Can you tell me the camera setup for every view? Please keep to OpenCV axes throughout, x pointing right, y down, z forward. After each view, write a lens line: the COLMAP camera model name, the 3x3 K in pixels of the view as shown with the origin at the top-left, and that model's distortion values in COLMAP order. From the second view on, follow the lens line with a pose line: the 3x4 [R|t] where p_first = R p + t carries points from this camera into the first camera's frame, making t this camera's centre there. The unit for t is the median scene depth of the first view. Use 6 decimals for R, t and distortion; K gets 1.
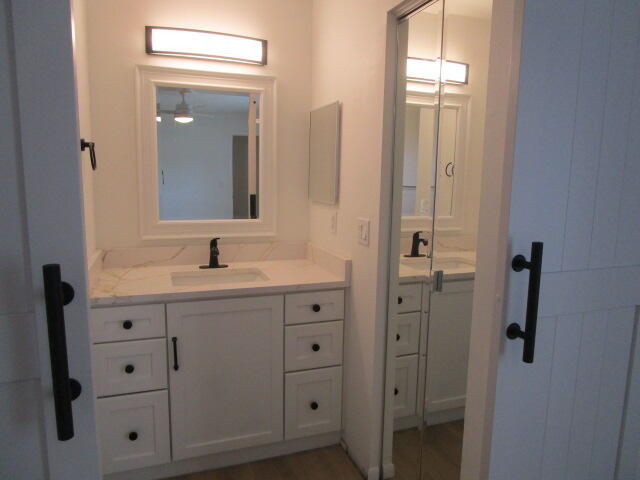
lens RADIAL K [[460.1, 0, 320.0], [0, 460.1, 240.0], [0, 0, 1]] dist [-0.006918, 0.001491]
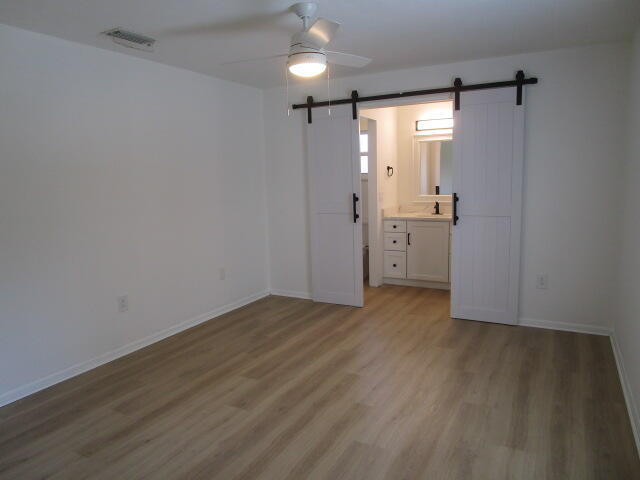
lens RADIAL K [[460.1, 0, 320.0], [0, 460.1, 240.0], [0, 0, 1]] dist [-0.006918, 0.001491]
pose [[0.671656, 0.075870, -0.736968, 1.314653], [-0.065993, 0.996915, 0.042486, 0.151652], [0.737918, 0.020099, 0.674591, -1.246554]]
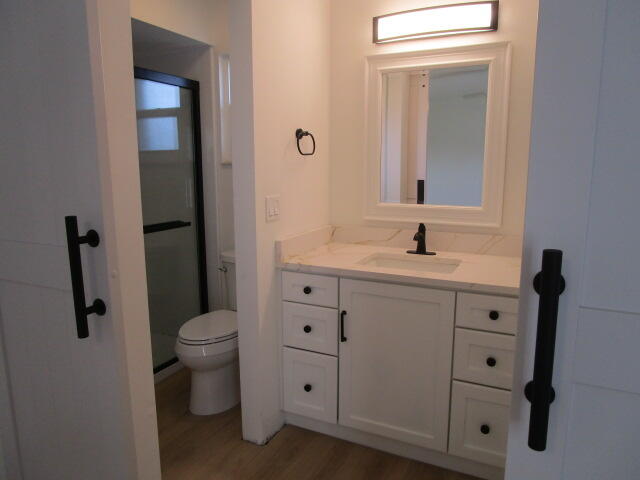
lens RADIAL K [[481.7, 0, 300.2], [0, 481.7, 235.3], [0, 0, 1]] dist [-0.008983, 0.000822]
pose [[0.681544, 0.099315, -0.725006, 0.369742], [-0.088002, 0.994681, 0.053531, -0.012638], [0.726466, 0.027318, 0.686659, 0.136412]]
